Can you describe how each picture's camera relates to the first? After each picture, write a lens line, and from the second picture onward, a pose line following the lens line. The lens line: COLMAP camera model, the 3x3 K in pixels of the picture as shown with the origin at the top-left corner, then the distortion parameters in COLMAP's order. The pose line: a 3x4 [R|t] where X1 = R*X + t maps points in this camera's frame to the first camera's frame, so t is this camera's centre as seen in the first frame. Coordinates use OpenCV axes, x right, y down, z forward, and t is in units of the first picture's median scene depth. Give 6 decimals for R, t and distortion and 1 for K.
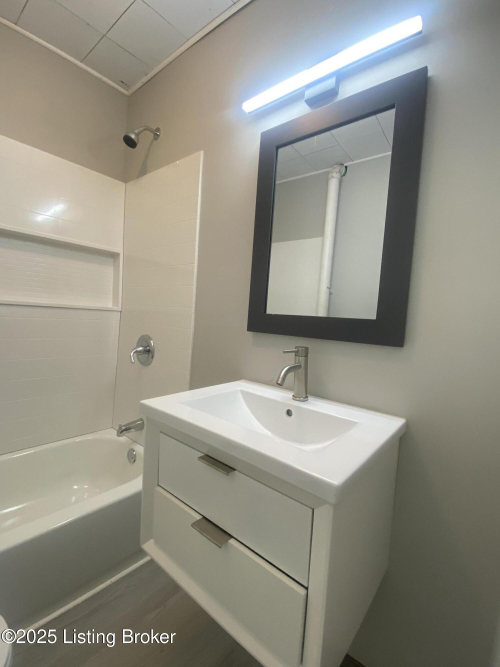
lens RADIAL K [[295.0, 0, 250.0], [0, 295.0, 333.5], [0, 0, 1]] dist [-0.005019, -0.001246]
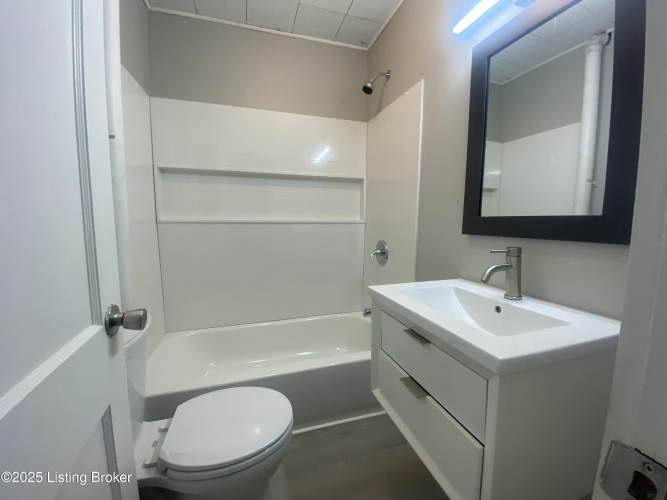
lens RADIAL K [[277.5, 0, 333.5], [0, 277.5, 250.0], [0, 0, 1]] dist [-0.000131, -0.000289]
pose [[0.830927, -0.005558, -0.556354, 0.184841], [0.022029, 0.999495, 0.022916, 0.018082], [0.555945, -0.031298, 0.830629, -0.147066]]
